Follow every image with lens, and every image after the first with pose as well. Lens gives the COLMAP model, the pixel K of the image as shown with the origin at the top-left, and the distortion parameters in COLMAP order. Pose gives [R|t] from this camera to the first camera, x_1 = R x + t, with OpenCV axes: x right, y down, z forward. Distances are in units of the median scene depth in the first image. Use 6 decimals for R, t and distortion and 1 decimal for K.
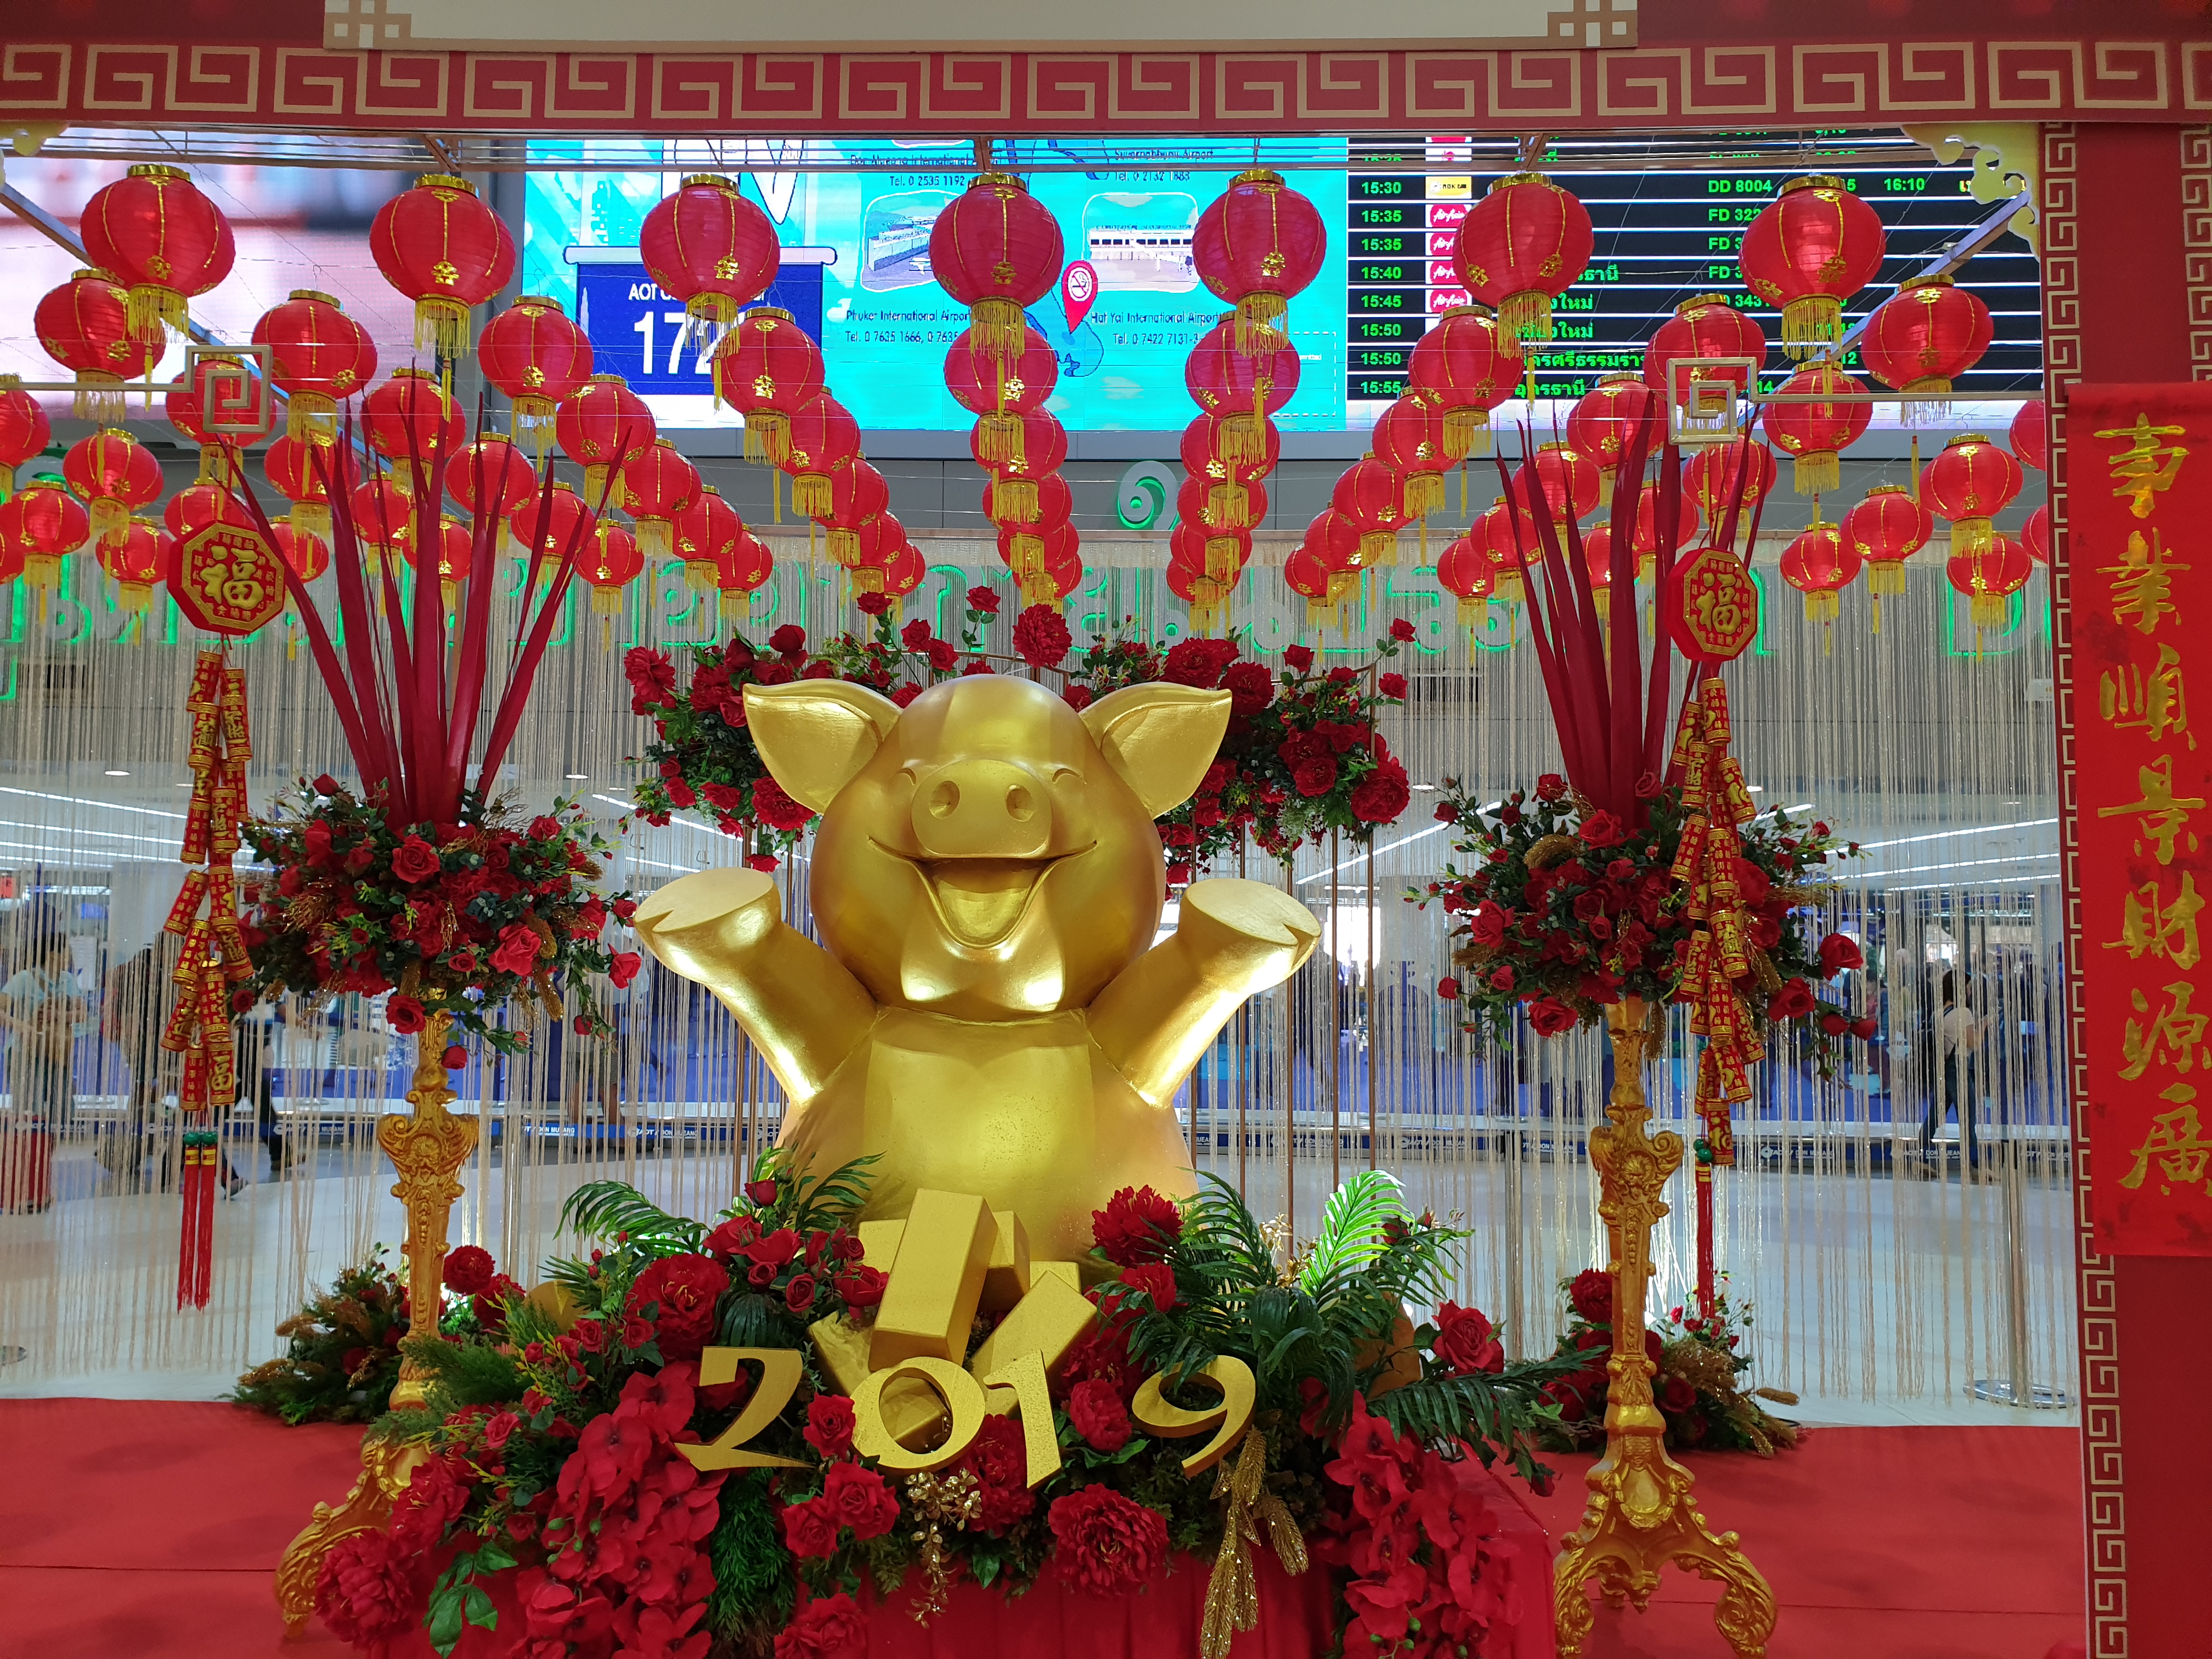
lens RADIAL K [[1624.7, 0, 1174.2], [0, 1624.7, 831.8], [0, 0, 1]] dist [0.007475, 0.038634]
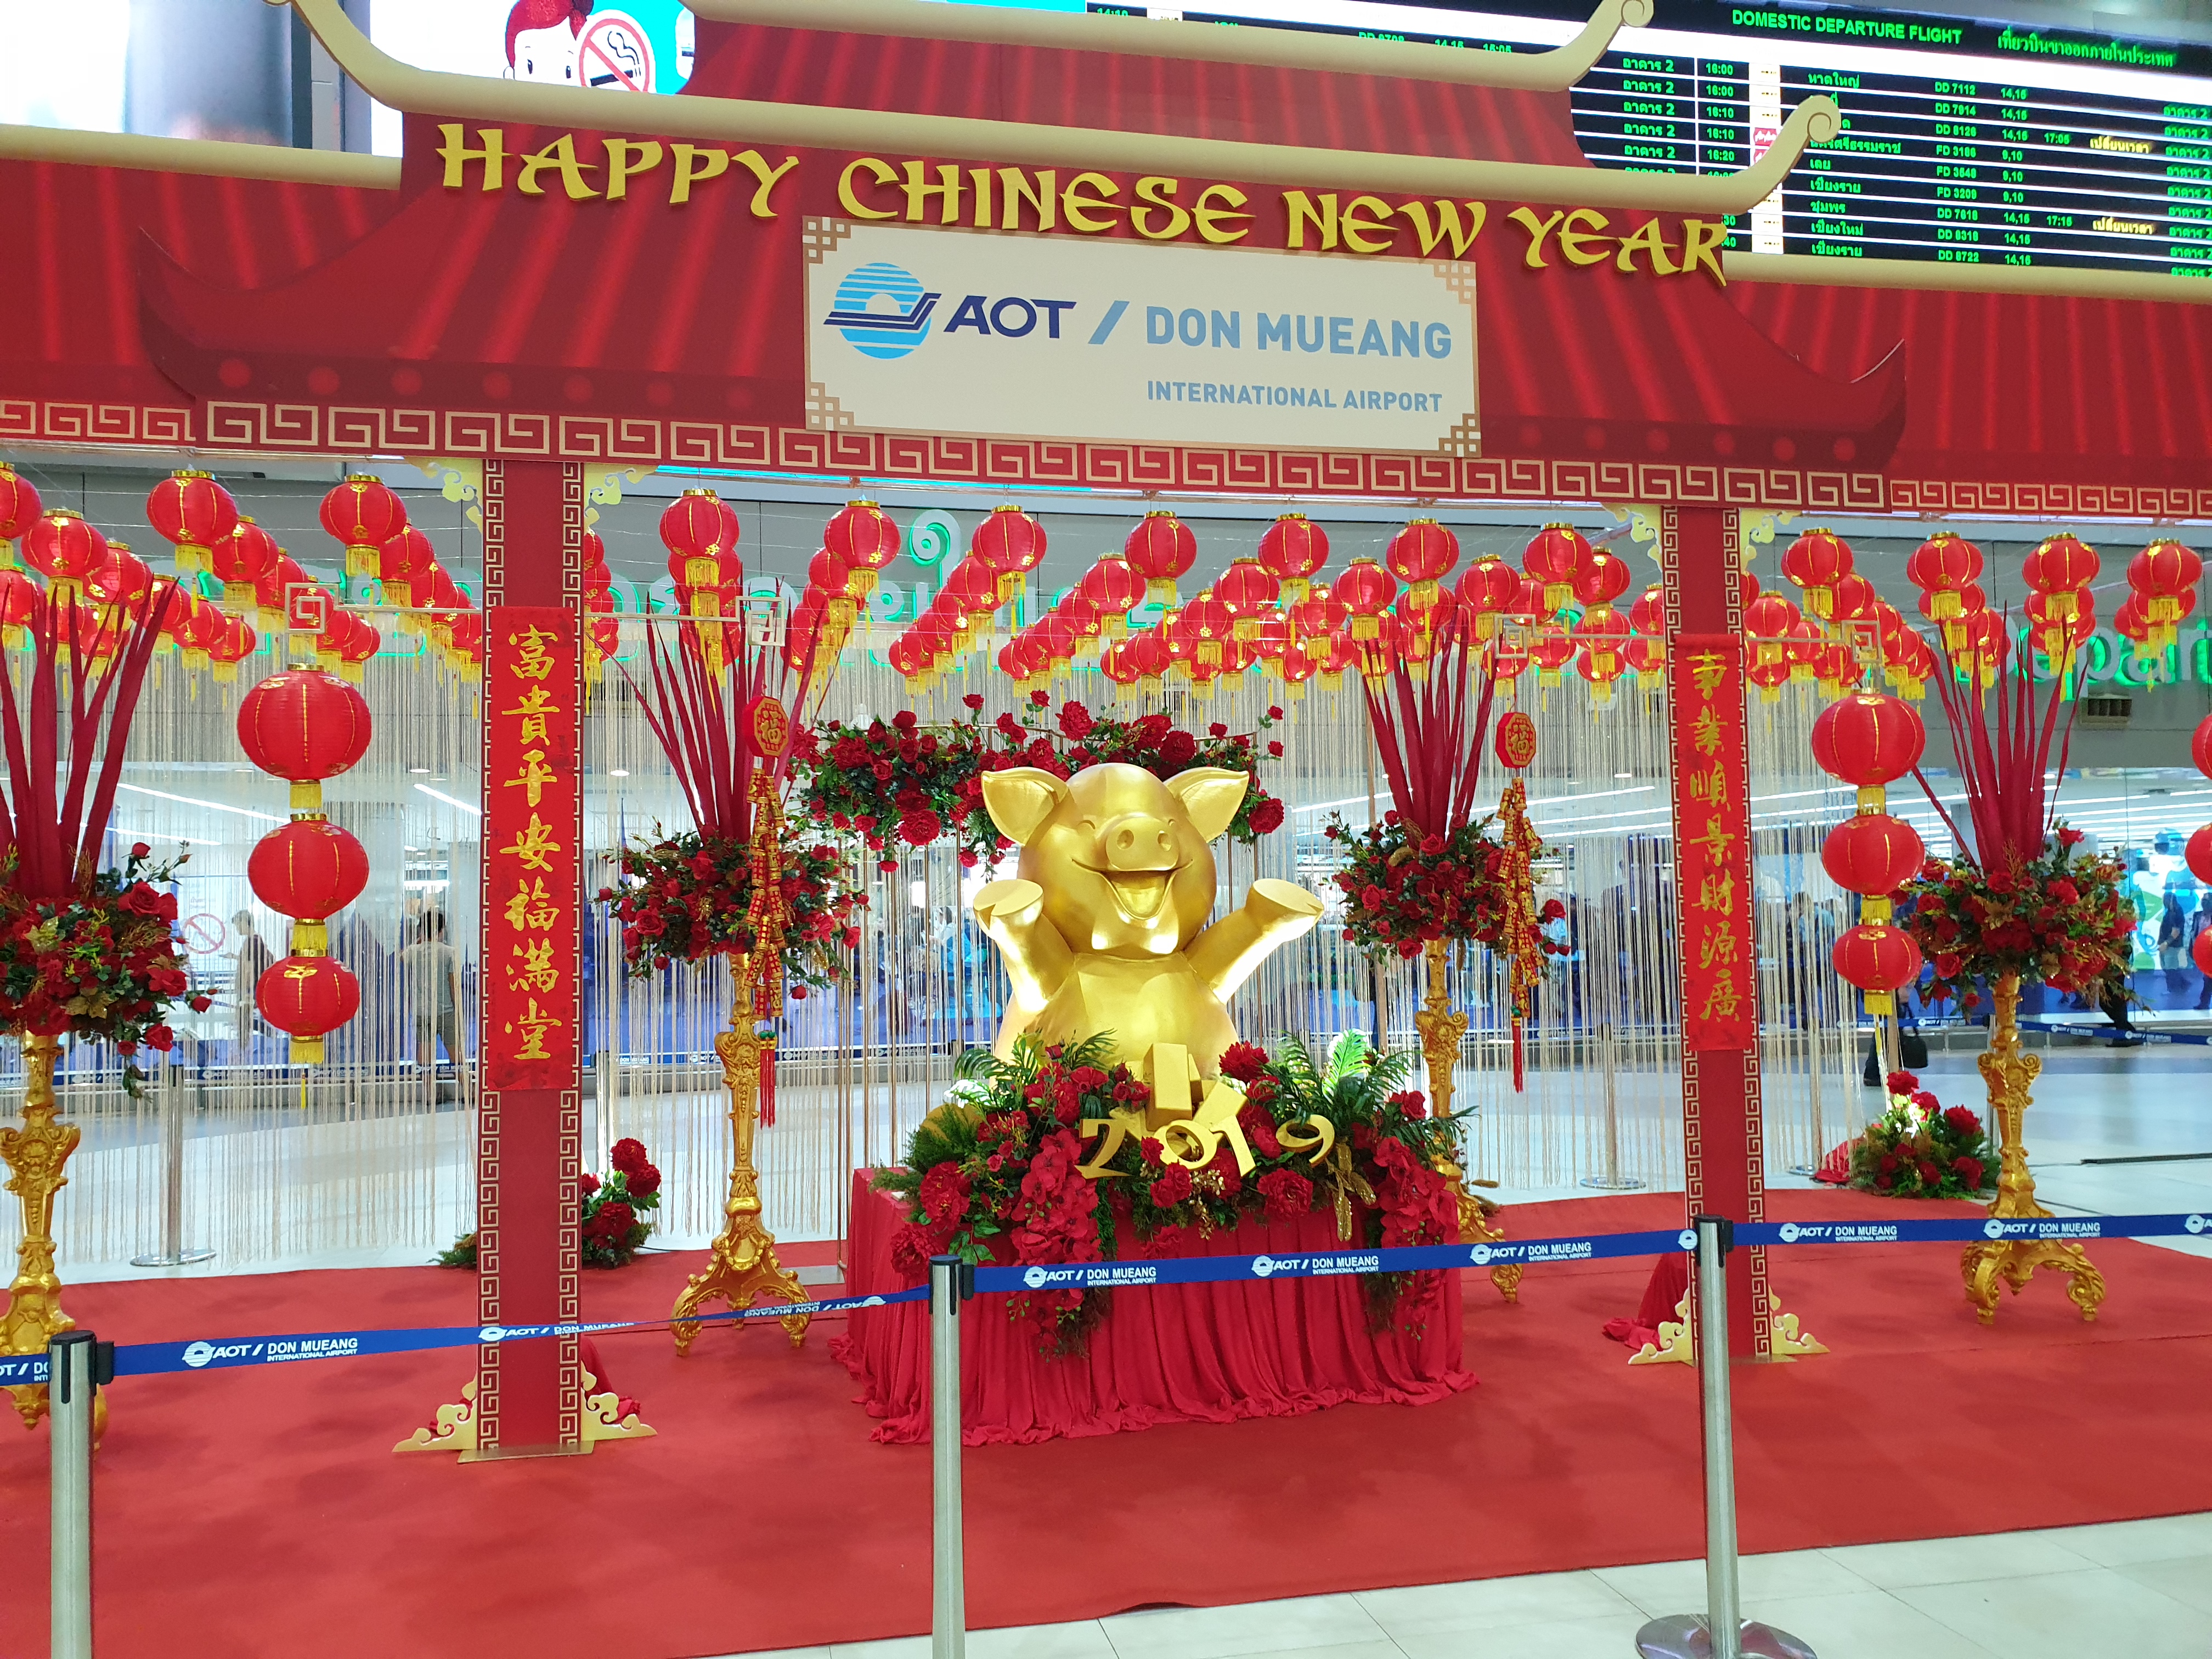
lens RADIAL K [[1576.2, 0, 1157.0], [0, 1576.2, 825.0], [0, 0, 1]] dist [0.054305, -0.045978]
pose [[0.972316, -0.010872, 0.233417, -0.455289], [0.006123, 0.999759, 0.021061, -0.063807], [-0.233590, -0.019049, 0.972149, -0.647205]]
